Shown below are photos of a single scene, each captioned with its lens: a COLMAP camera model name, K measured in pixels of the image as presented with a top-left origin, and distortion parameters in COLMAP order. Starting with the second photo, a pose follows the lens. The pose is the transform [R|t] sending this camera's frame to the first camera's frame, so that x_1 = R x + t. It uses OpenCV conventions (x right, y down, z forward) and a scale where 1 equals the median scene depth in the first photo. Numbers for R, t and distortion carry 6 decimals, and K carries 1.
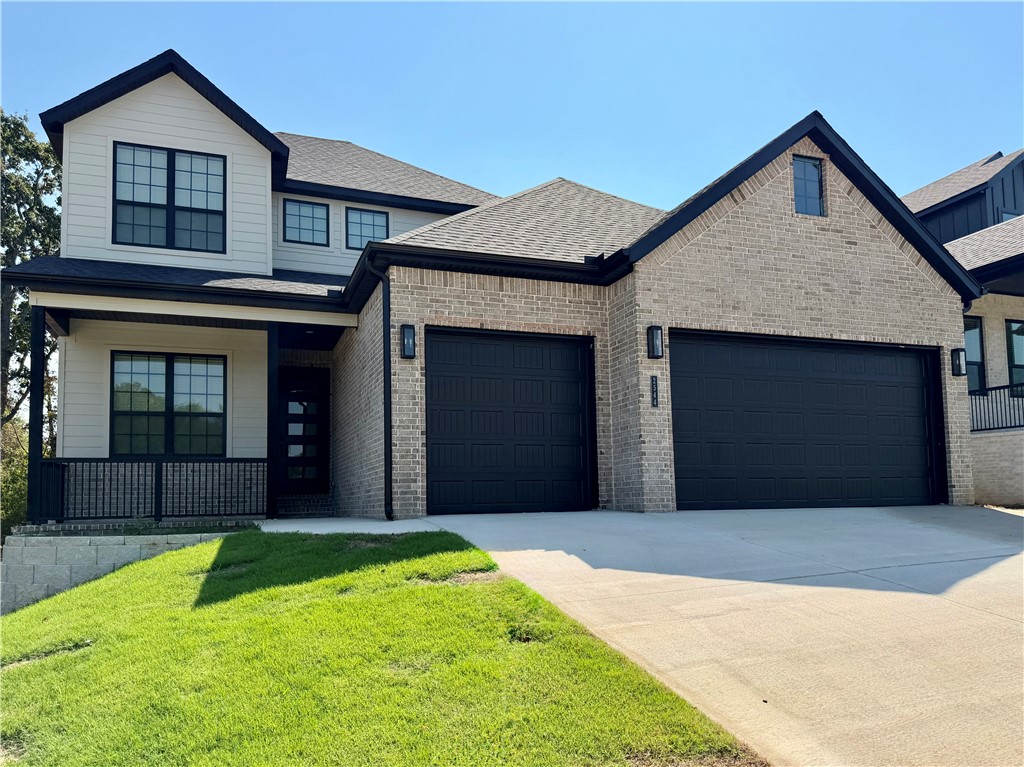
lens RADIAL K [[715.3, 0, 512.0], [0, 715.3, 383.5], [0, 0, 1]] dist [0.148791, -0.219854]
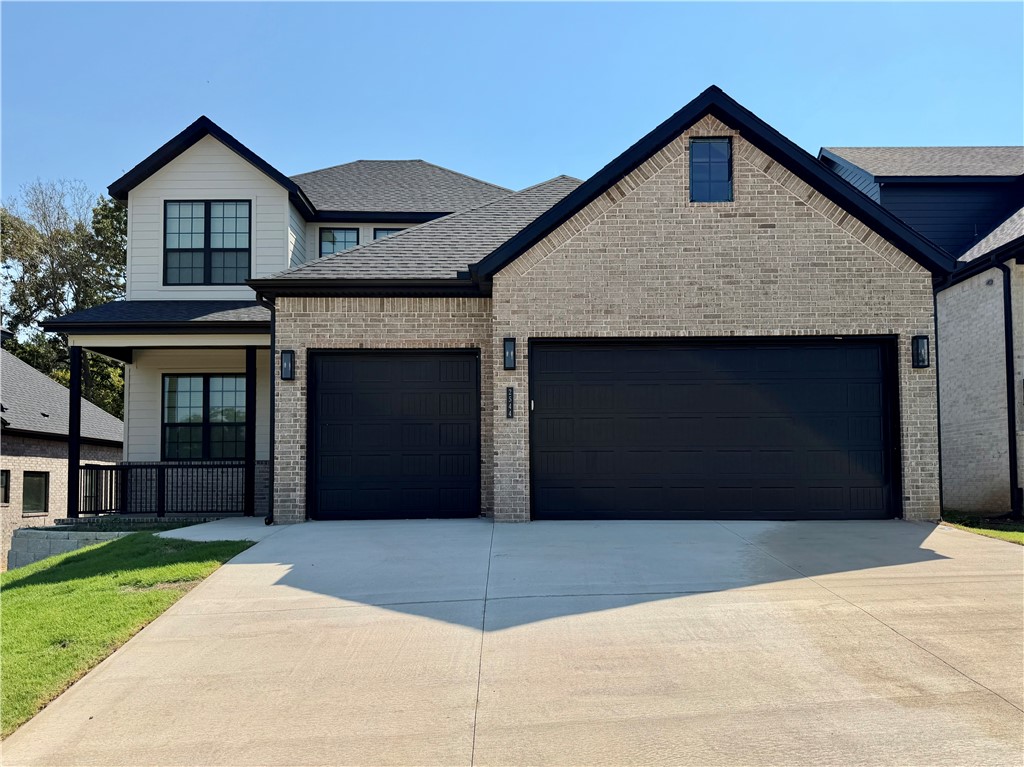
lens RADIAL K [[715.3, 0, 512.0], [0, 715.3, 383.5], [0, 0, 1]] dist [0.148791, -0.219854]
pose [[0.941780, -0.034593, -0.334444, 0.496605], [0.043672, 0.998852, 0.019662, -0.032929], [0.333380, -0.033124, 0.942210, 0.050653]]
